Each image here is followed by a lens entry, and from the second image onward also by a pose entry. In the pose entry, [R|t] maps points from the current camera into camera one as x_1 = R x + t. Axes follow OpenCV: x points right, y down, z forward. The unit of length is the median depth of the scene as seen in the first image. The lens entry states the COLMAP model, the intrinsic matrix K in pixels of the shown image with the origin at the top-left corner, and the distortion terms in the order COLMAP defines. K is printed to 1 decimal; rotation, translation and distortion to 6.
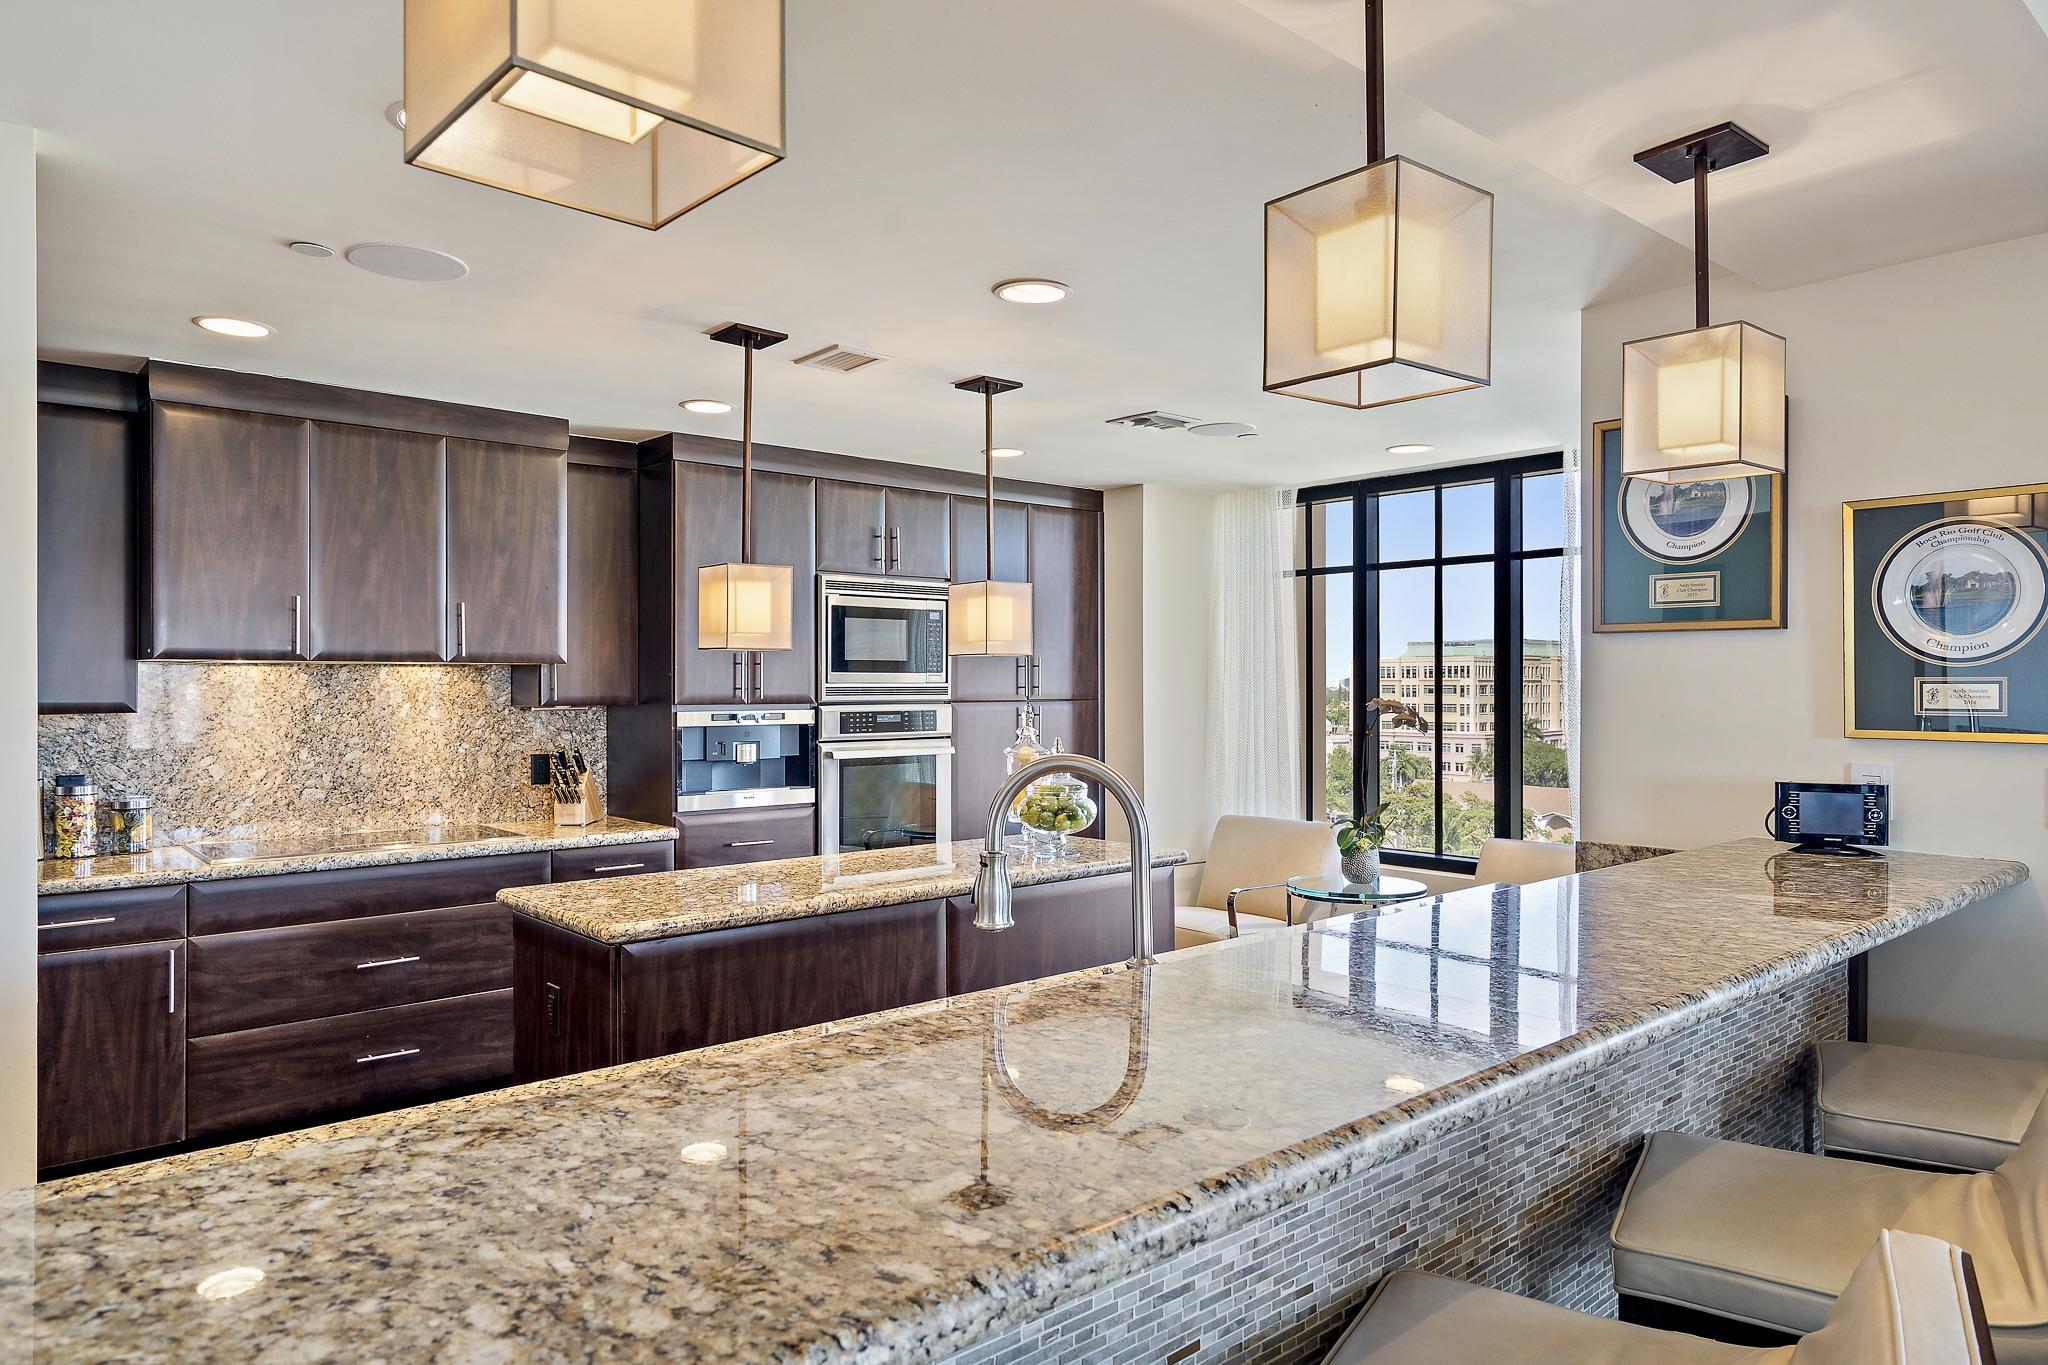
lens RADIAL K [[1267.0, 0, 1023.0], [0, 1267.0, 678.5], [0, 0, 1]] dist [0.000676, 0.003463]
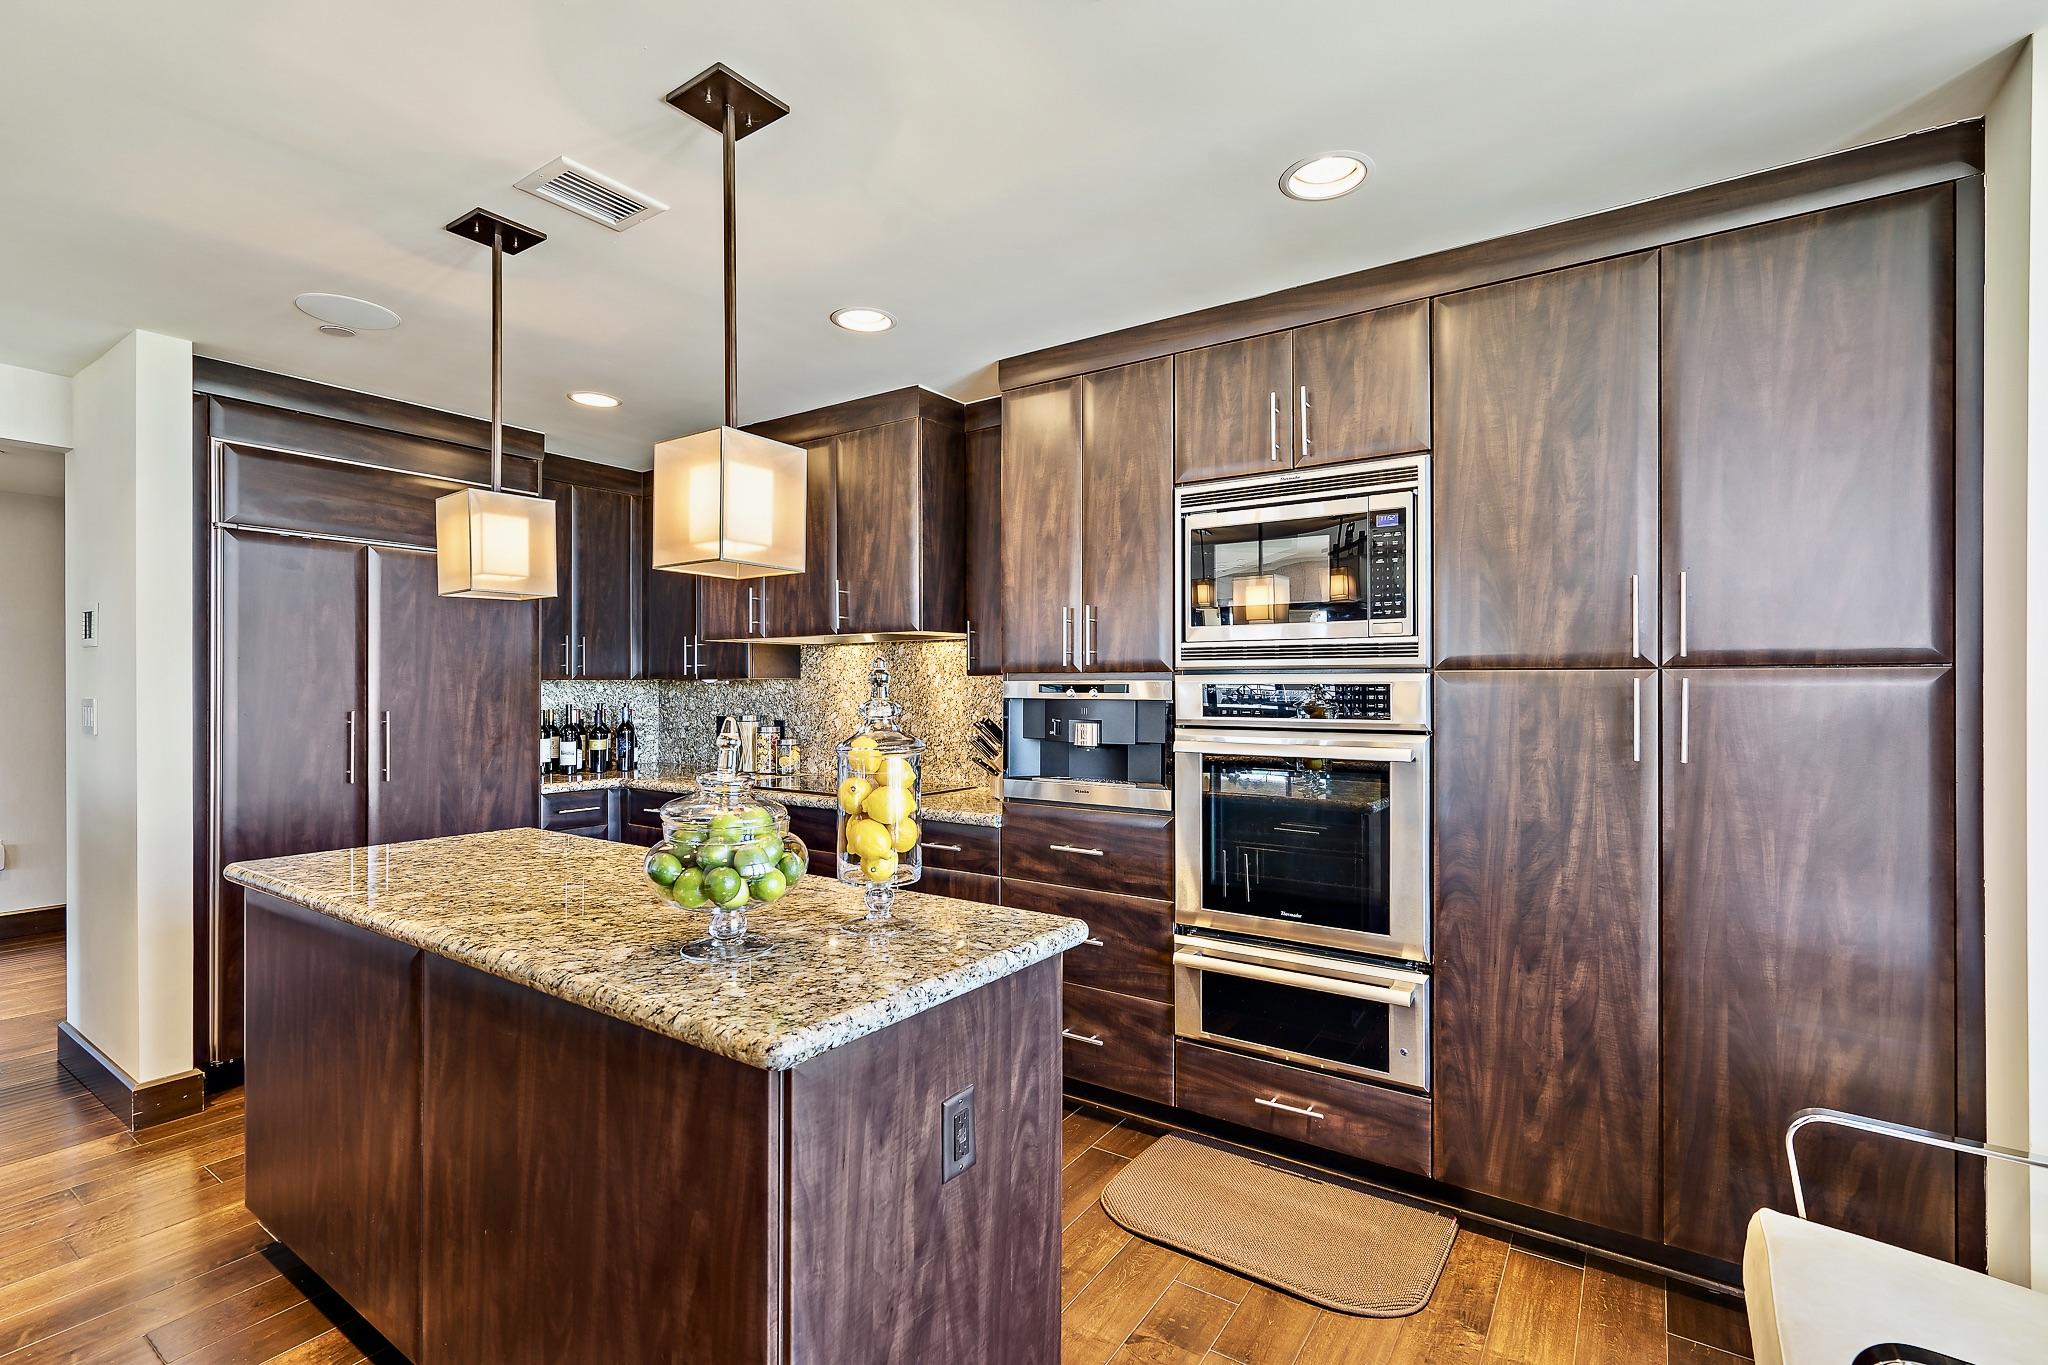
lens RADIAL K [[949.3, 0, 1015.9], [0, 949.3, 678.1], [0, 0, 1]] dist [-0.009399, 0.002096]
pose [[0.231594, -0.007306, -0.972785, 0.369640], [0.002523, 0.999973, -0.006909, 0.029747], [0.972809, -0.000854, 0.231607, 0.877140]]
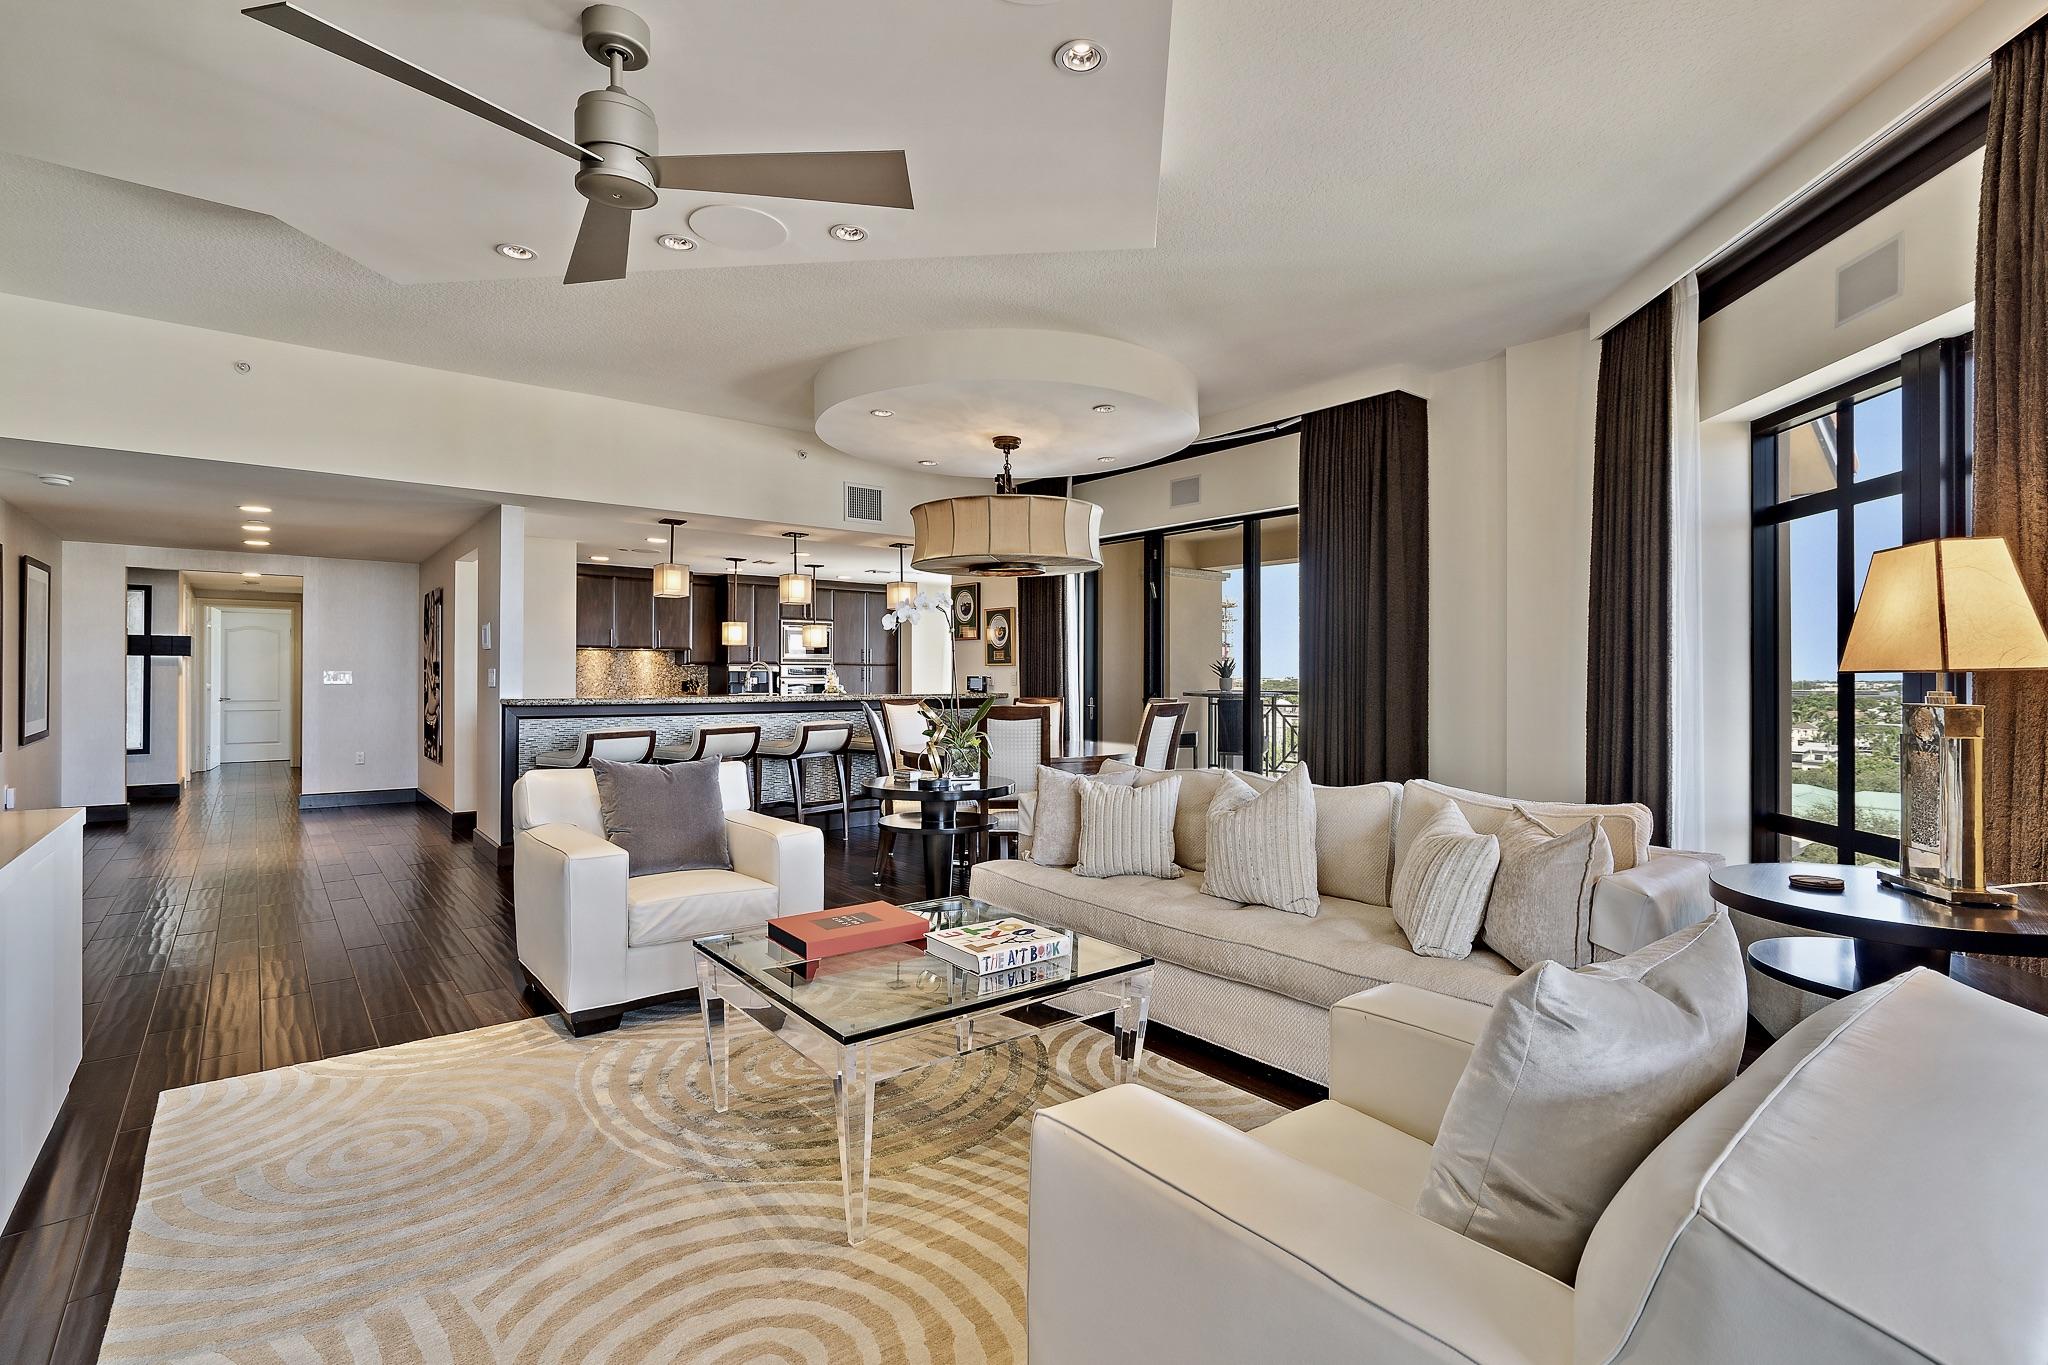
lens RADIAL K [[949.3, 0, 1036.5], [0, 949.3, 675.5], [0, 0, 1]] dist [-0.009399, 0.002096]
pose [[0.999249, 0.002274, -0.038678, 0.556098], [-0.002053, 0.999981, 0.005732, 0.035024], [0.038690, -0.005648, 0.999235, -1.249876]]
